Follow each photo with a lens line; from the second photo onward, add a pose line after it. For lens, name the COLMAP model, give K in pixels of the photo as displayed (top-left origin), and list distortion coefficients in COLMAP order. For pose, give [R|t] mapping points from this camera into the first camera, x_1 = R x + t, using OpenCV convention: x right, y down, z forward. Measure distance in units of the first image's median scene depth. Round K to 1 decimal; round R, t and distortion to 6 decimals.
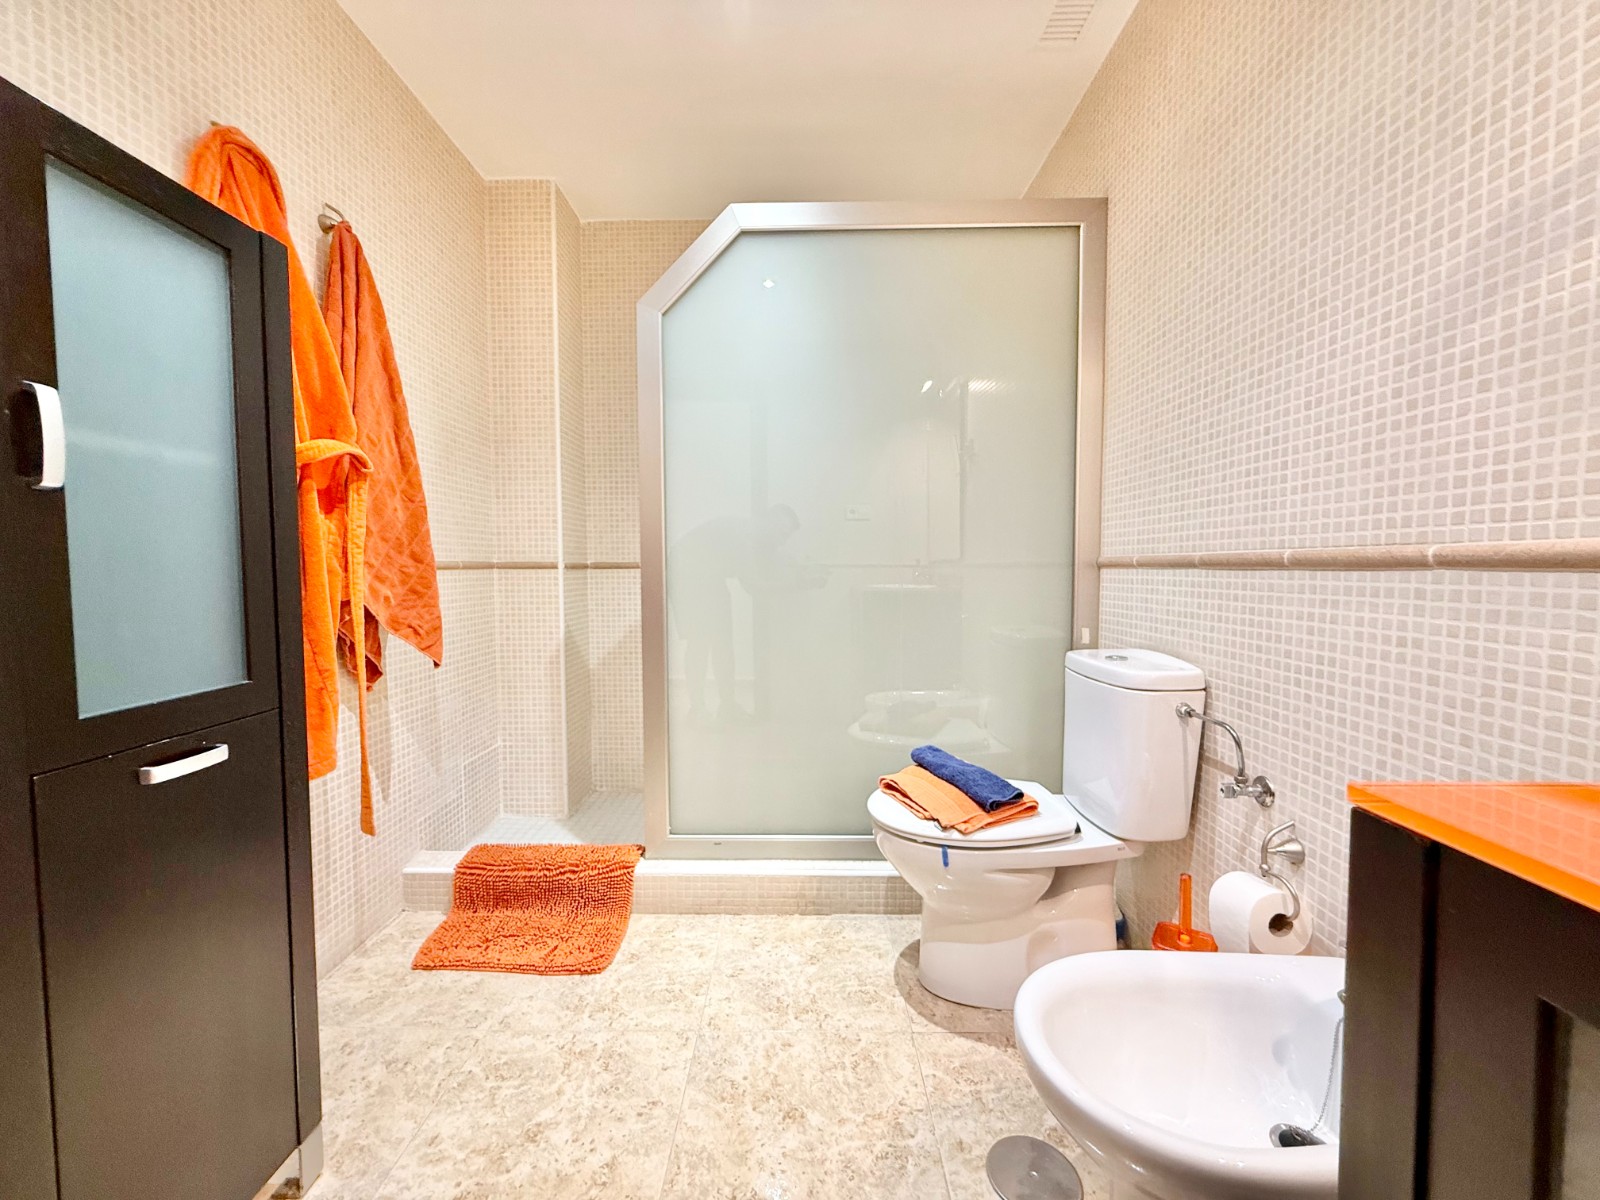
lens RADIAL K [[641.9, 0, 797.5], [0, 641.9, 596.8], [0, 0, 1]] dist [0.001040, -0.001143]
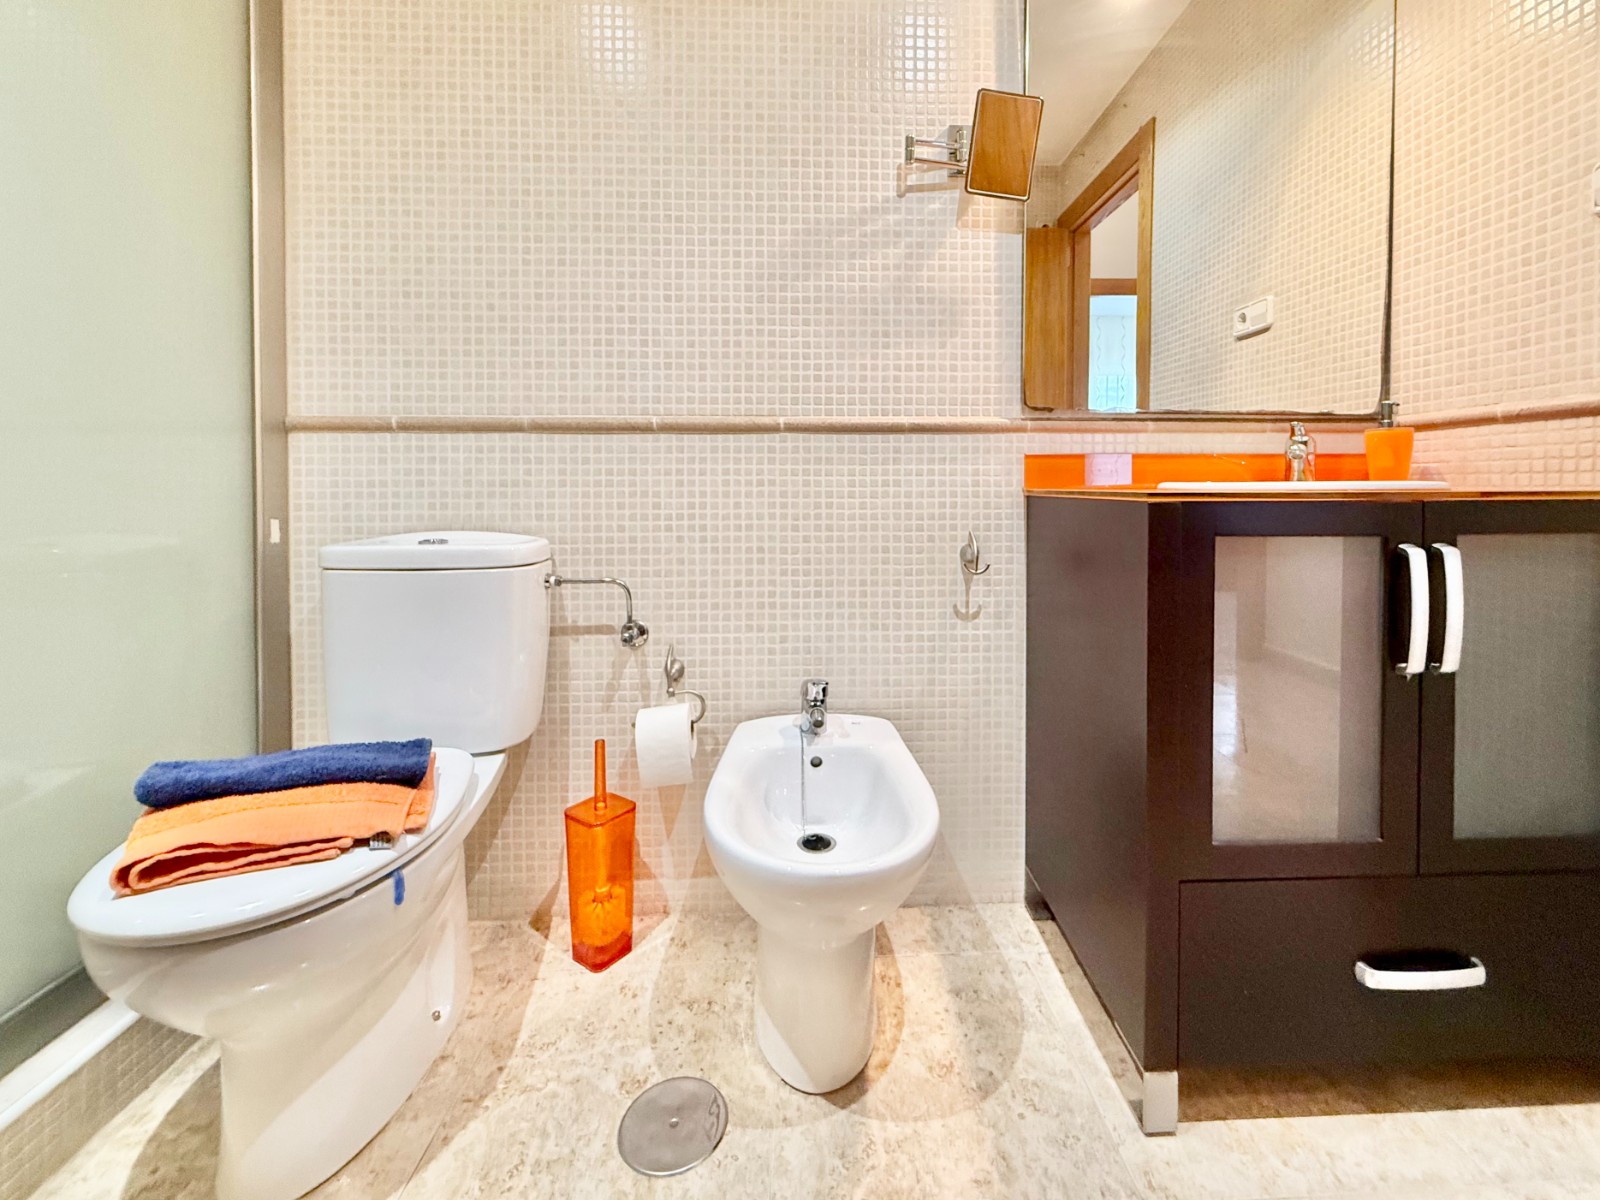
lens RADIAL K [[641.9, 0, 798.7], [0, 641.9, 595.0], [0, 0, 1]] dist [0.001040, -0.001143]
pose [[-0.065860, -0.012991, 0.997744, -0.514943], [0.056917, 0.998238, 0.016755, 0.299512], [-0.996204, 0.057892, -0.065005, 1.004303]]
